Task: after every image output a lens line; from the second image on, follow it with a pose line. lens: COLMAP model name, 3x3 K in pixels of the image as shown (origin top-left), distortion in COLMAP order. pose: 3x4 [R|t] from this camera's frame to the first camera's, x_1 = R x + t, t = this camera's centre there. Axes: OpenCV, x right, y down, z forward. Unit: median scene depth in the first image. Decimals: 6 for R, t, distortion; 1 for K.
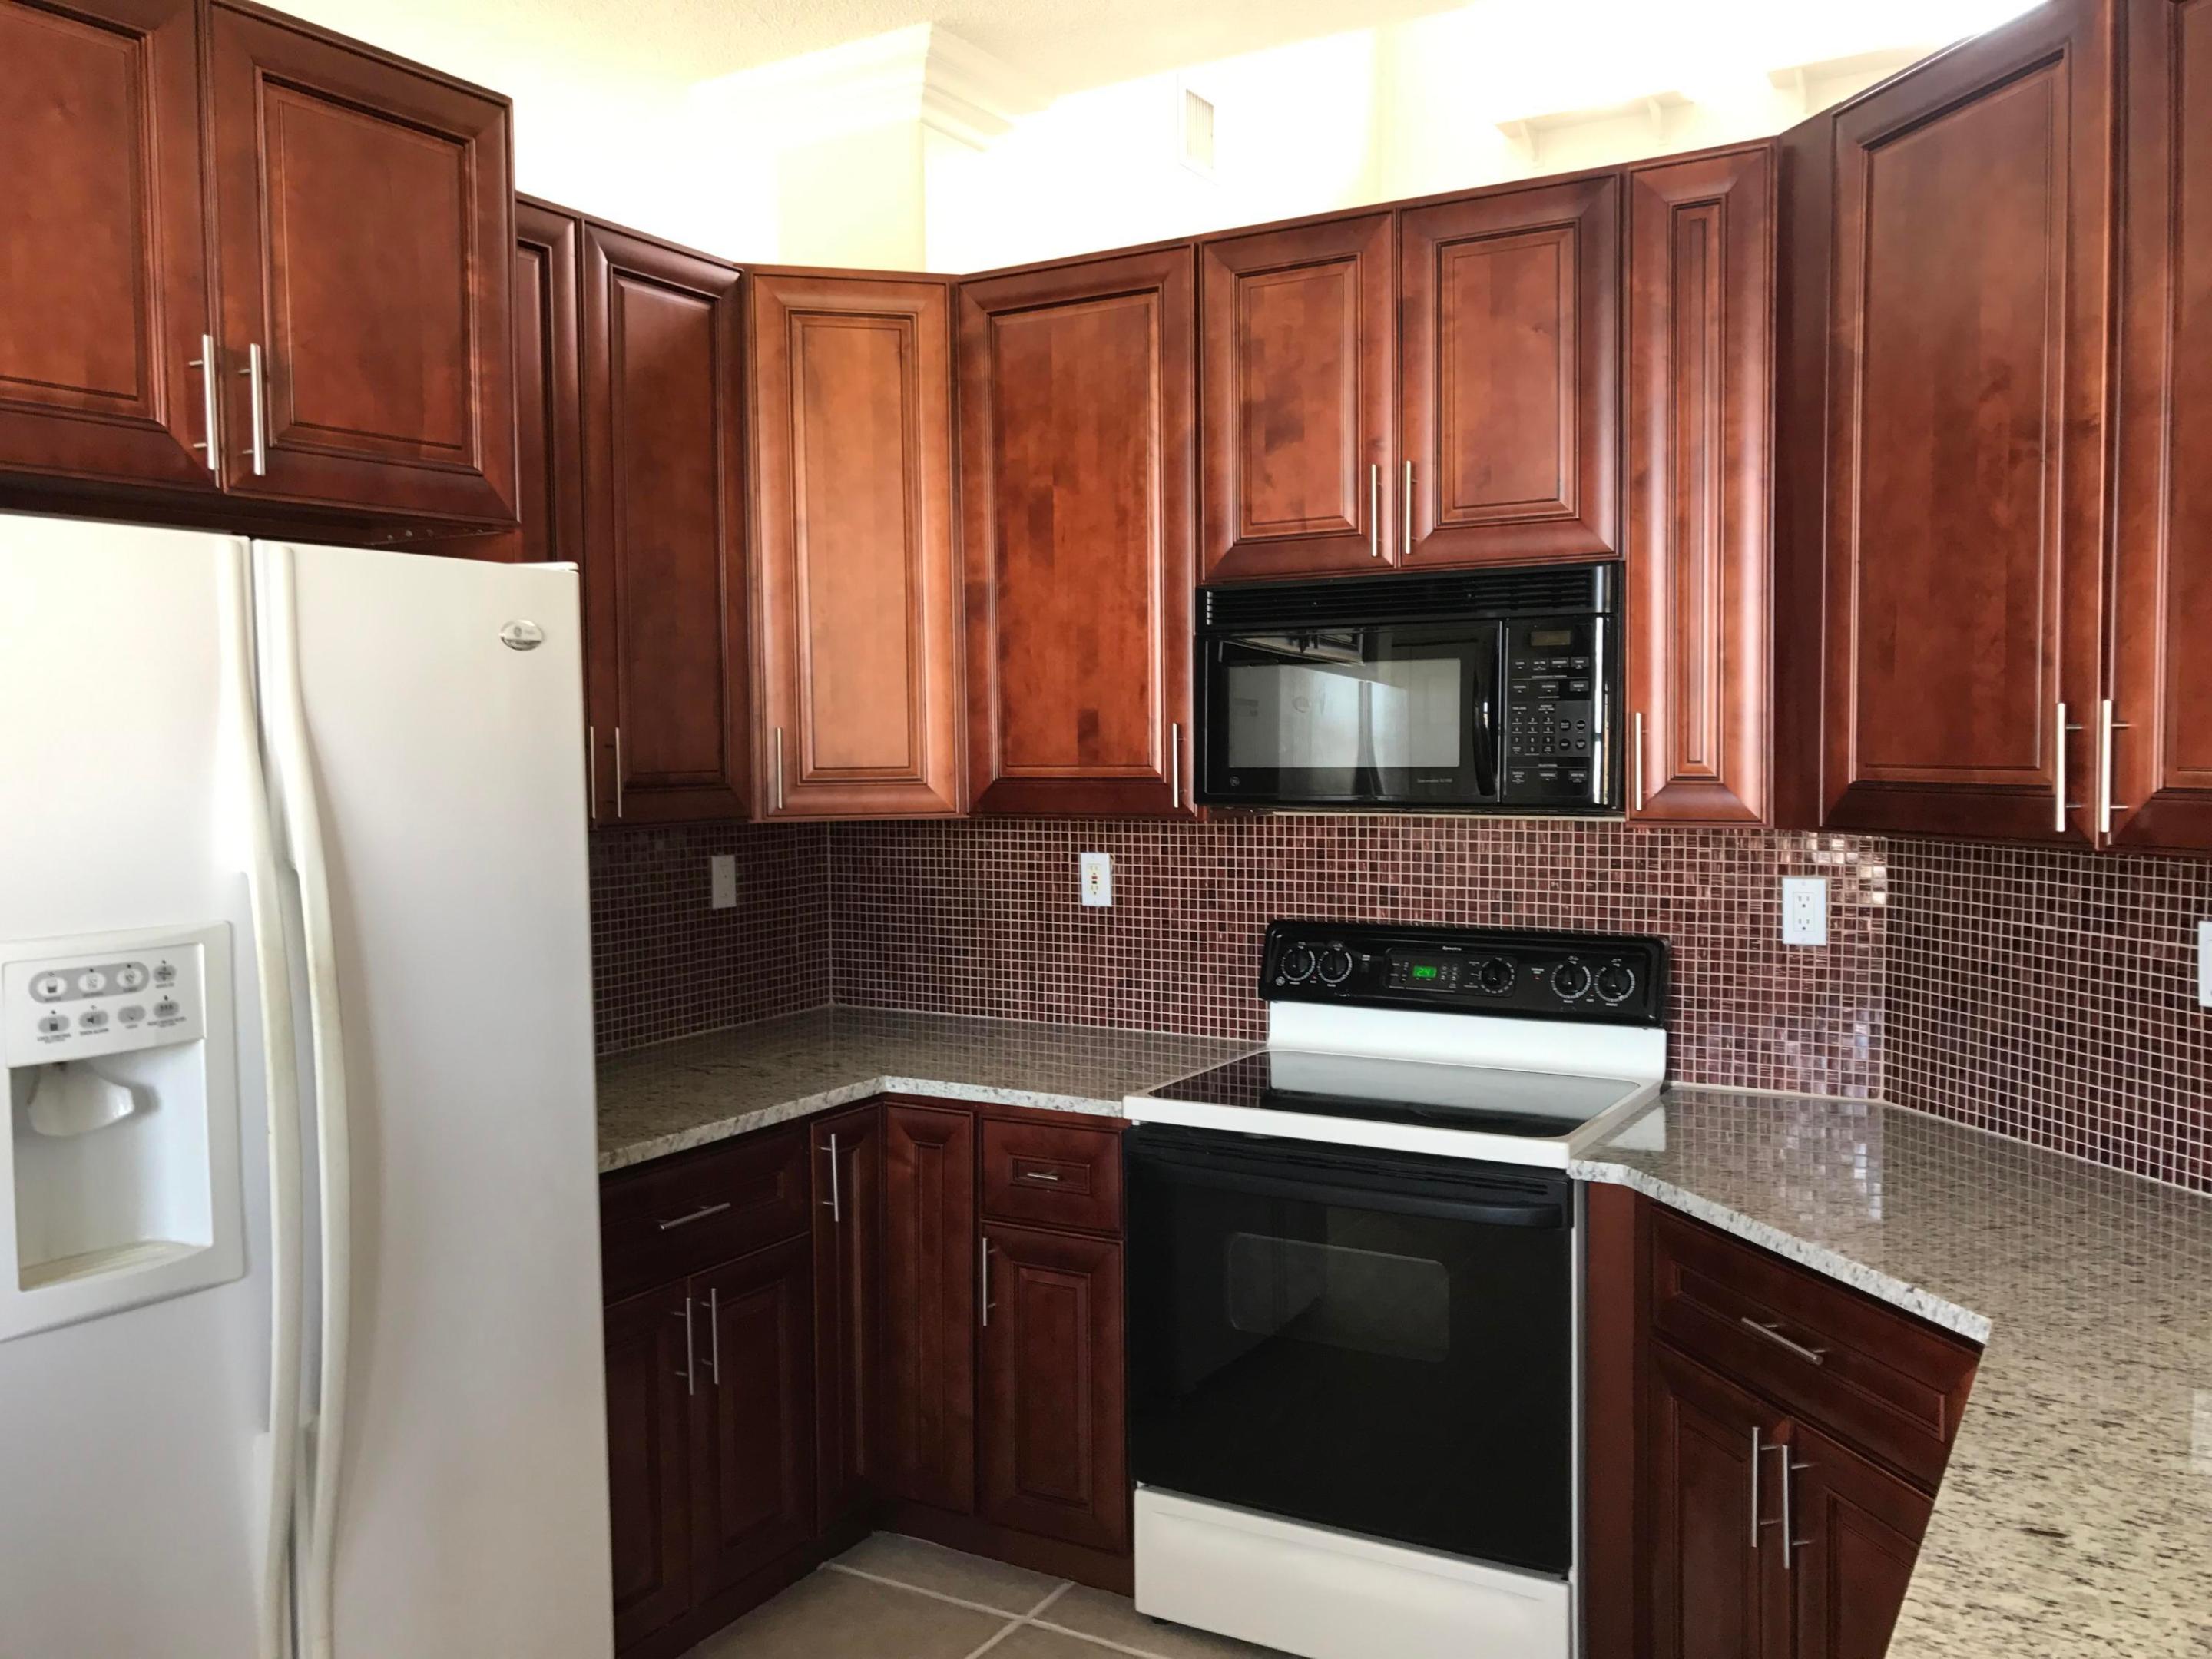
lens RADIAL K [[1810.9, 0, 1106.0], [0, 1810.9, 829.5], [0, 0, 1]] dist [0.119609, -0.292092]
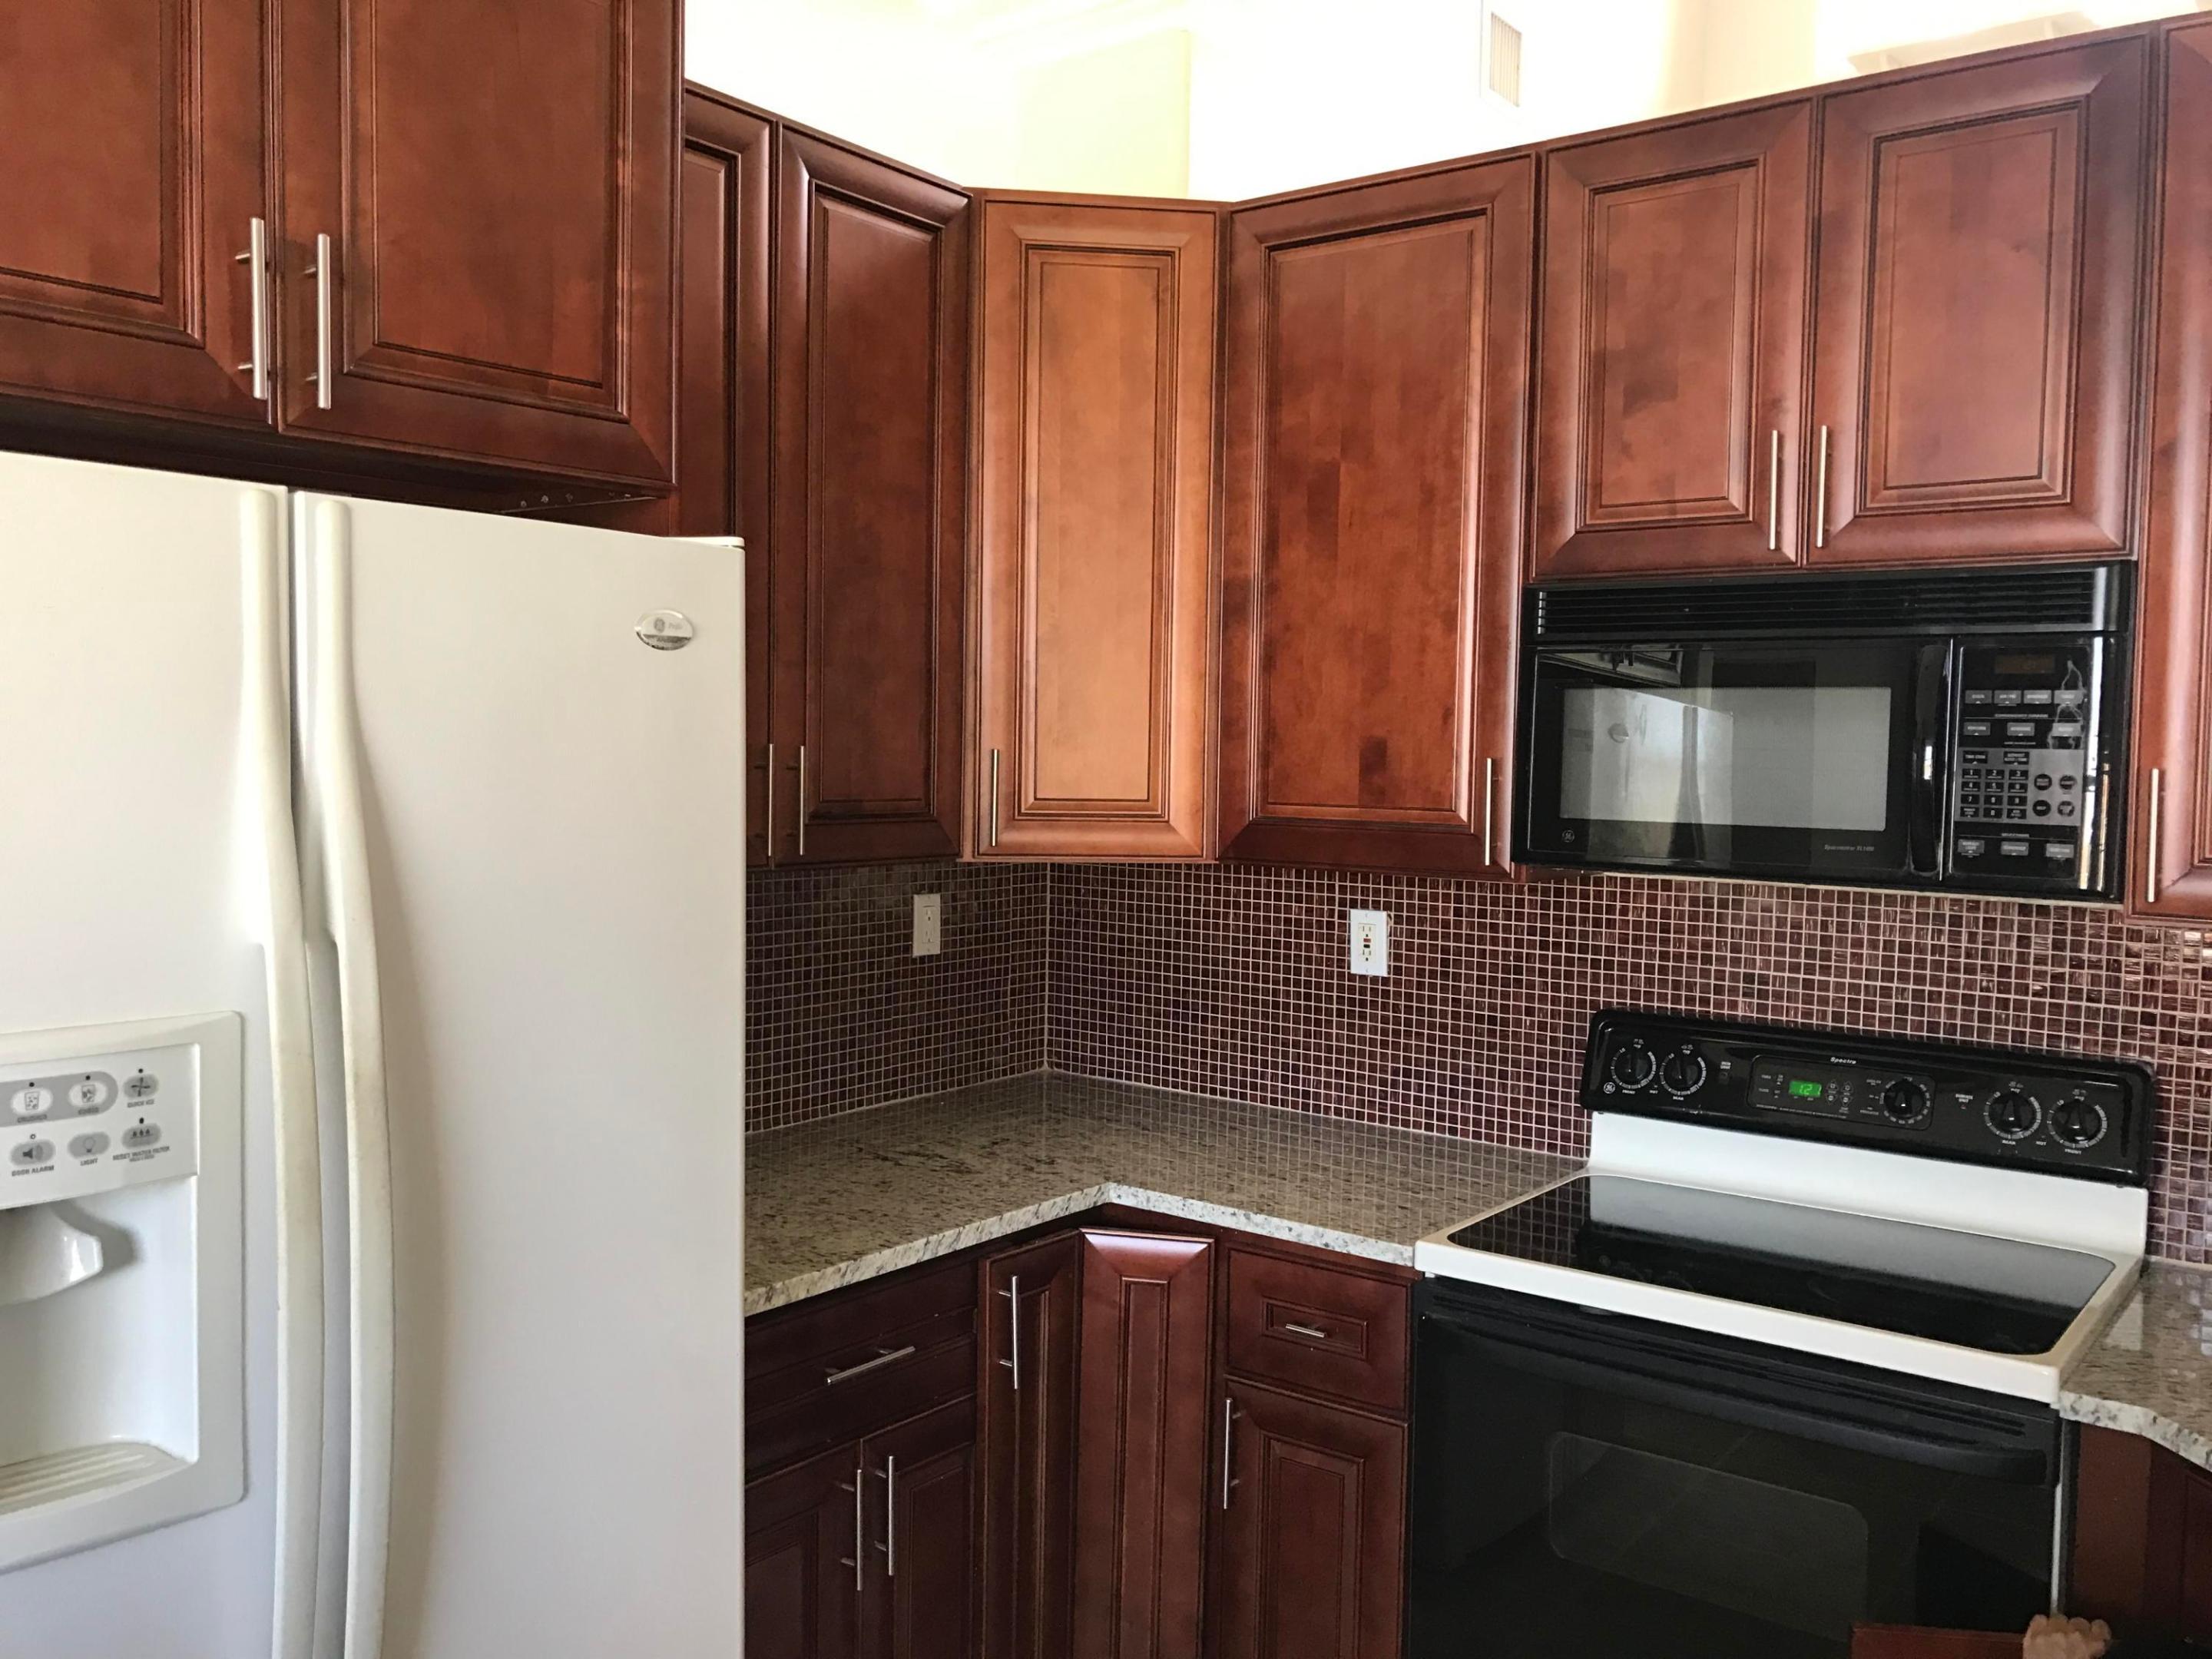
lens RADIAL K [[1790.5, 0, 1106.0], [0, 1790.5, 829.5], [0, 0, 1]] dist [0.005141, -0.092549]
pose [[0.992575, 0.033060, -0.117057, -0.034616], [-0.033623, 0.999431, -0.002837, -0.019642], [0.116896, 0.006752, 0.993121, 0.205330]]
